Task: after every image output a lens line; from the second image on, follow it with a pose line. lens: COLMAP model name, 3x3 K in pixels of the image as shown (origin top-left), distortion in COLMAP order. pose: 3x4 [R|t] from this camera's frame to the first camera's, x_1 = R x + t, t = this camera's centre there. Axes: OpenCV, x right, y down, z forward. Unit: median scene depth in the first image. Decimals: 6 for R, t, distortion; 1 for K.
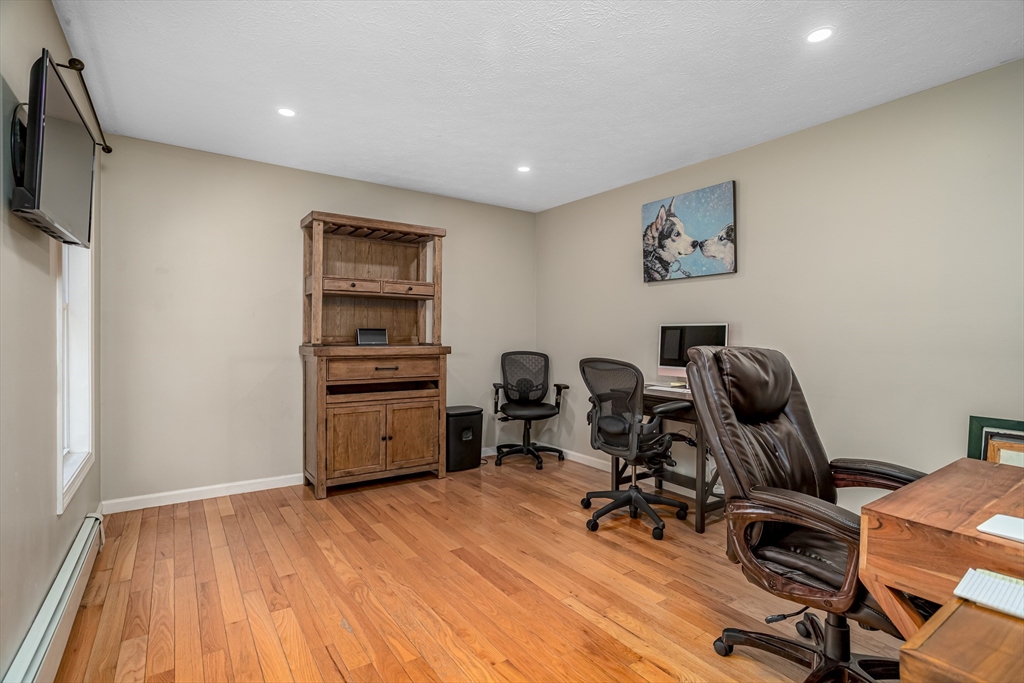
lens RADIAL K [[494.5, 0, 515.4], [0, 494.5, 337.6], [0, 0, 1]] dist [-0.029651, 0.001267]
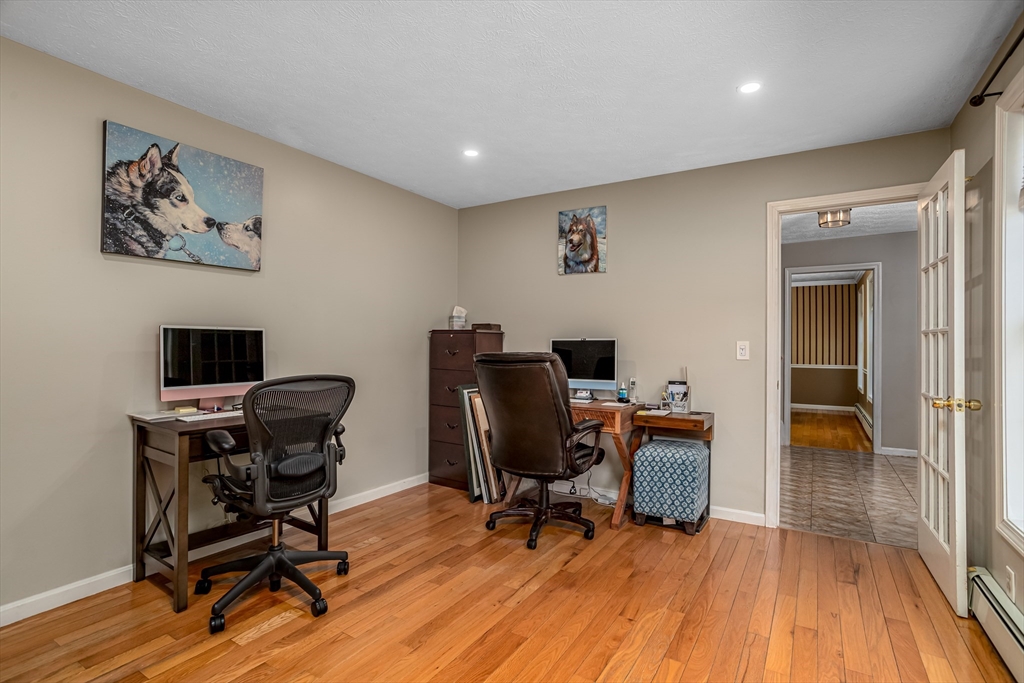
lens RADIAL K [[494.5, 0, 515.7], [0, 494.5, 341.6], [0, 0, 1]] dist [-0.029651, 0.001267]
pose [[-0.392809, 0.000372, 0.919620, -0.495098], [-0.000586, 1.000000, -0.000655, -0.004881], [-0.919620, -0.000796, -0.392809, 0.827486]]
